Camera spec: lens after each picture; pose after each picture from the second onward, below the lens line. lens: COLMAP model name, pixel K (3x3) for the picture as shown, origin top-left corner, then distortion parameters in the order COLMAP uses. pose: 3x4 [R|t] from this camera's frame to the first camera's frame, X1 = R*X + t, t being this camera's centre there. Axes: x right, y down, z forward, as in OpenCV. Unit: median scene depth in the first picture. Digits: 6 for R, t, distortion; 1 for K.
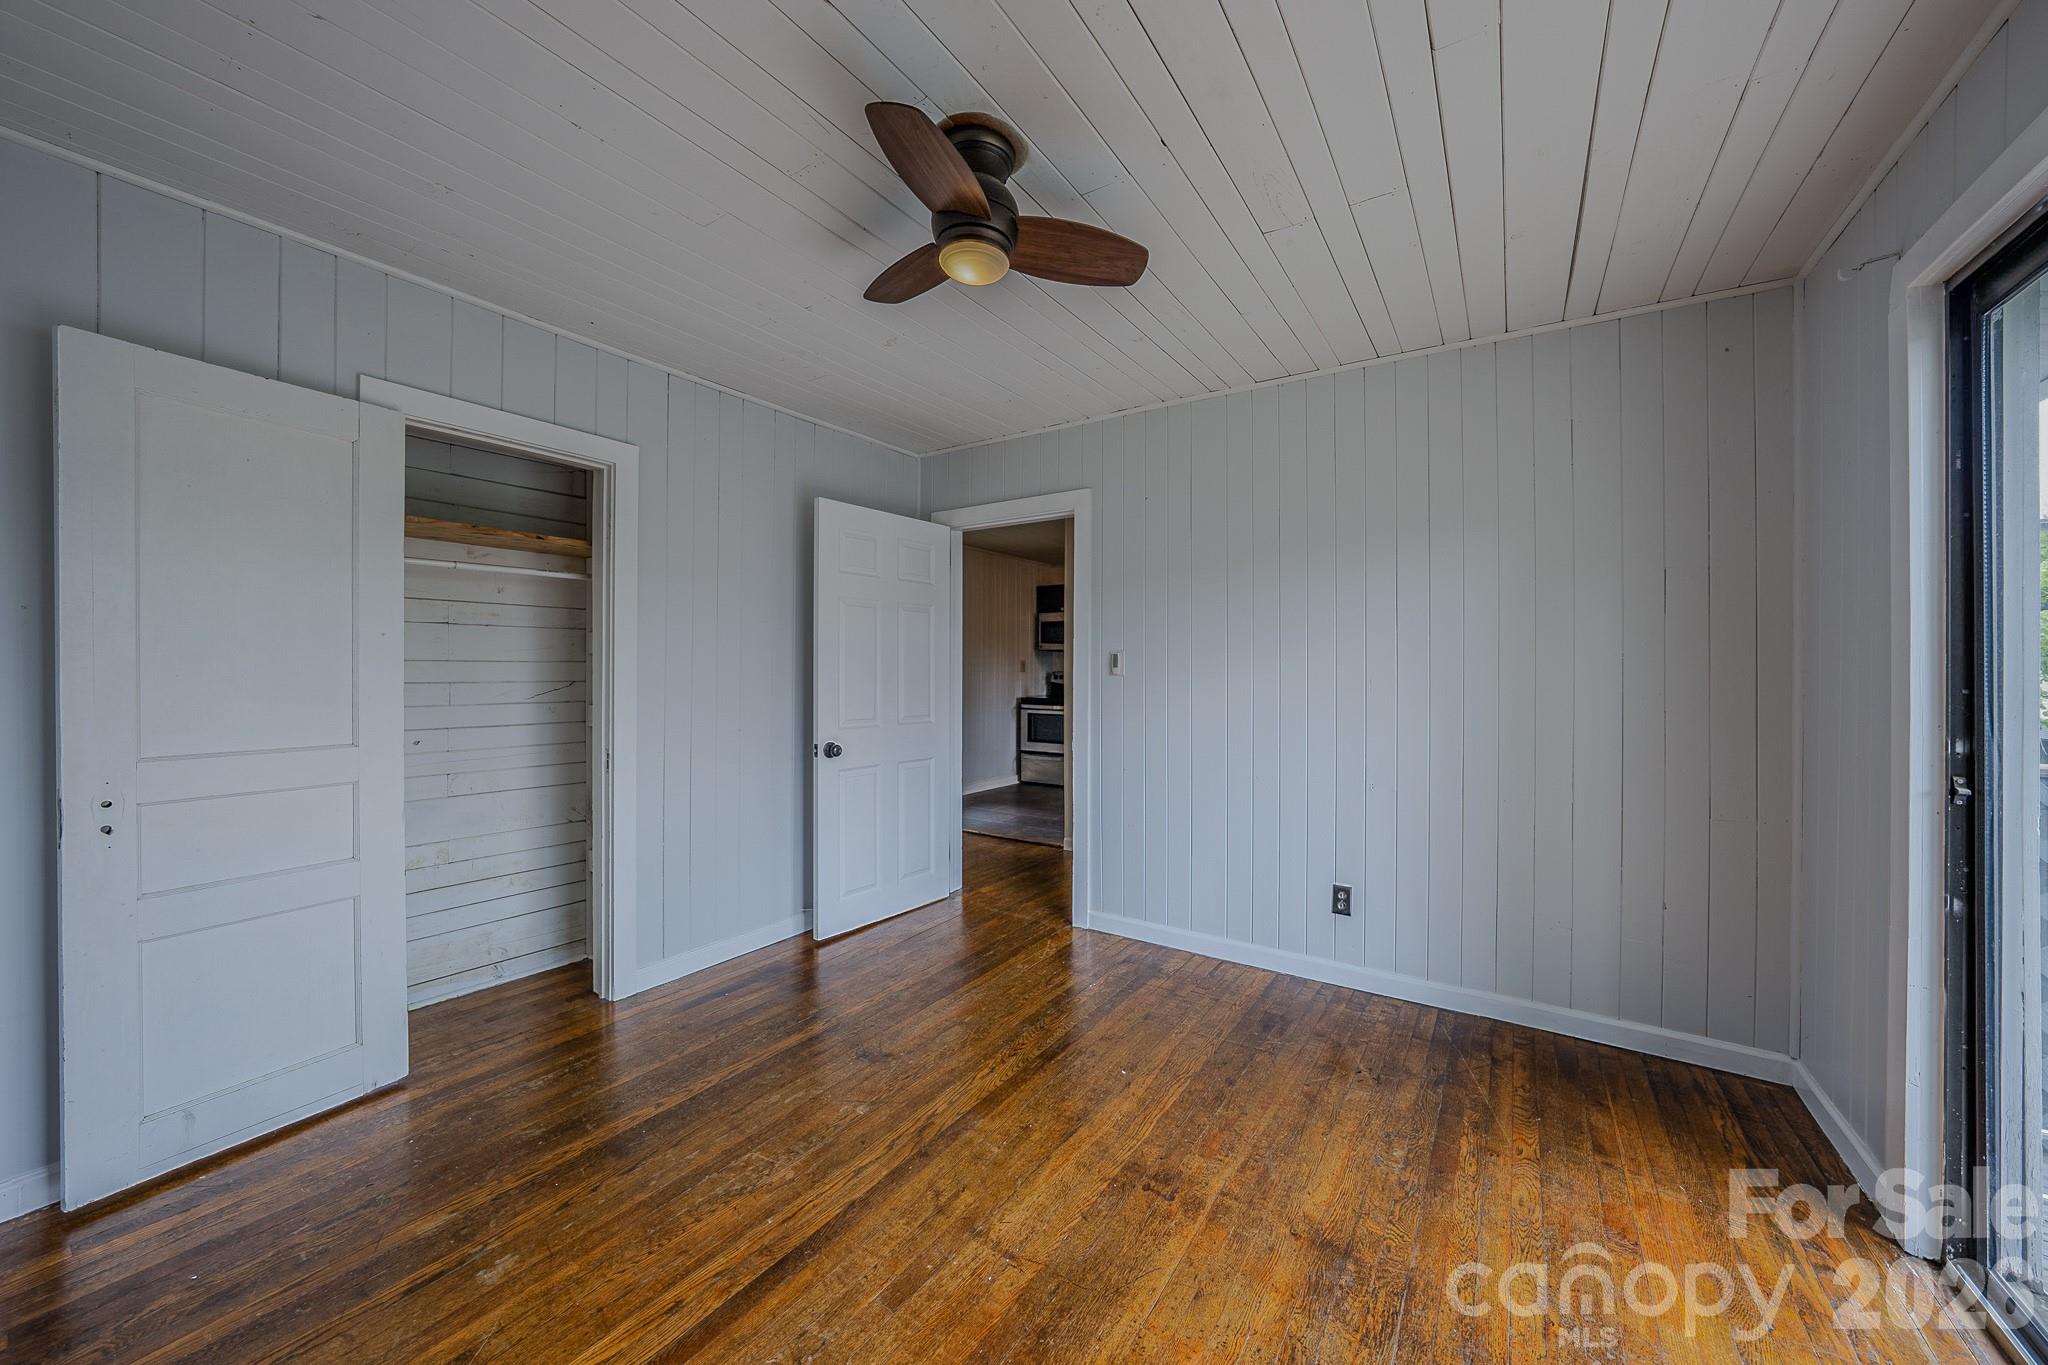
lens RADIAL K [[719.2, 0, 1036.1], [0, 719.2, 667.7], [0, 0, 1]] dist [-0.018907, 0.002130]
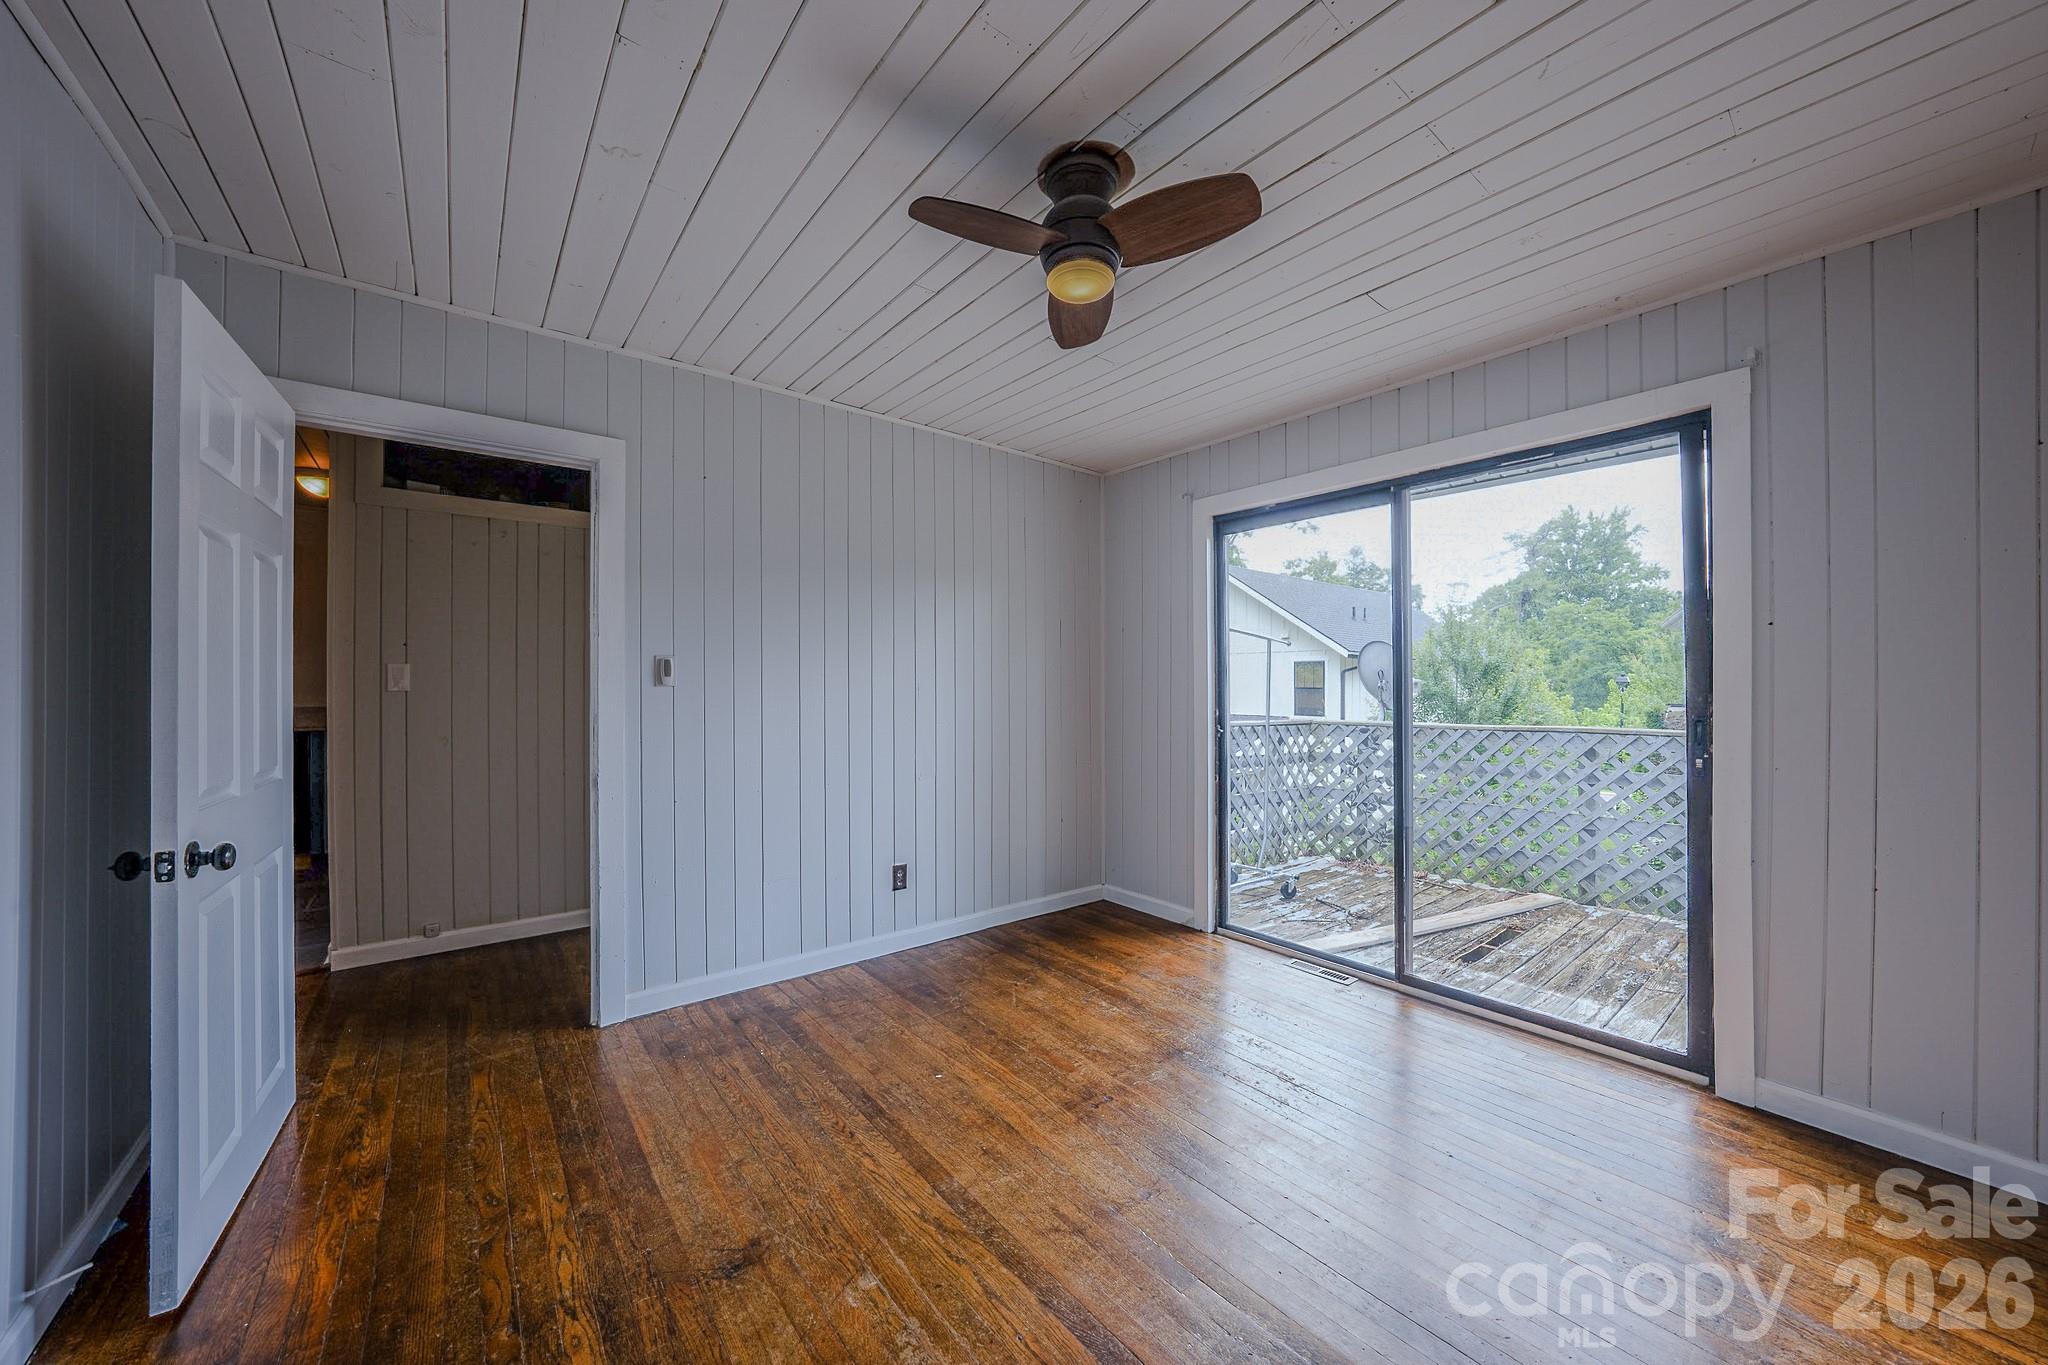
lens RADIAL K [[719.2, 0, 1029.2], [0, 719.2, 683.2], [0, 0, 1]] dist [-0.018907, 0.002130]
pose [[0.319047, -0.005376, 0.947724, -0.702028], [-0.000958, 0.999982, 0.005994, 0.001456], [-0.947738, -0.002820, 0.319036, 0.489853]]
